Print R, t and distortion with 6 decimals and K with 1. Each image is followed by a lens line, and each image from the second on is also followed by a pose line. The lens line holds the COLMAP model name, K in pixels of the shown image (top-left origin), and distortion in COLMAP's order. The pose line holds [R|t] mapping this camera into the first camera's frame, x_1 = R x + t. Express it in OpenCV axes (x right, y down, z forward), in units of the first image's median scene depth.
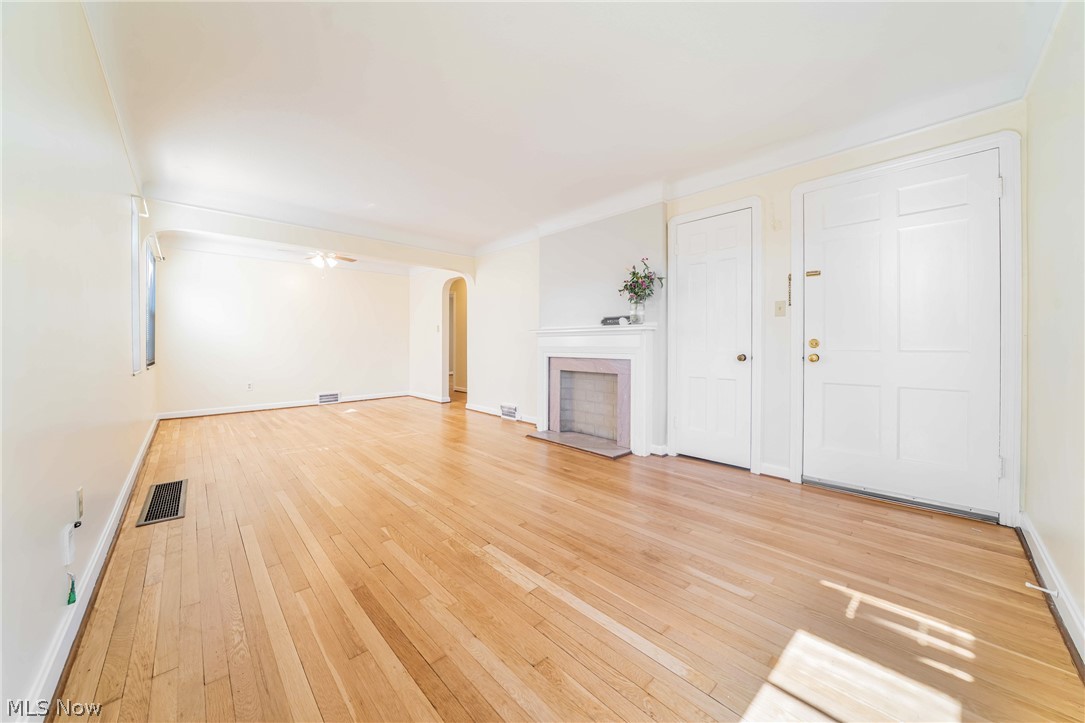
lens RADIAL K [[379.4, 0, 542.8], [0, 379.4, 352.1], [0, 0, 1]] dist [-0.010962, 0.000125]
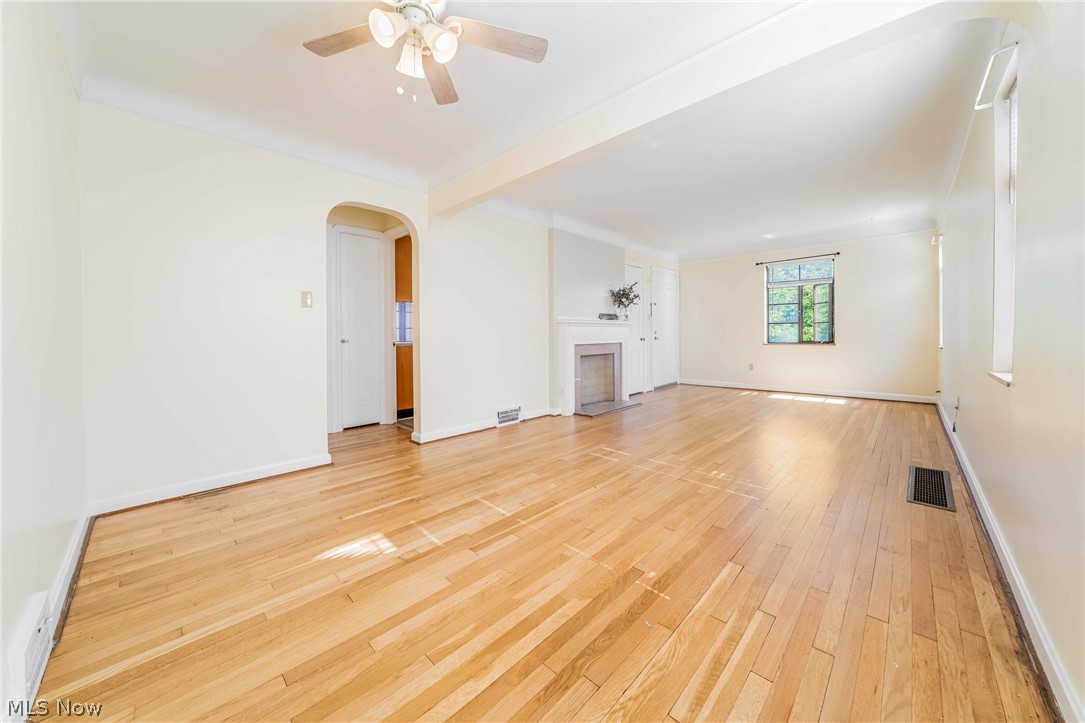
lens RADIAL K [[379.4, 0, 542.5], [0, 379.4, 336.0], [0, 0, 1]] dist [-0.010962, 0.000125]
pose [[-0.041076, -0.006430, 0.999135, -1.106139], [0.025314, 0.999652, 0.007474, -0.023286], [-0.998835, 0.025599, -0.040899, 1.164409]]
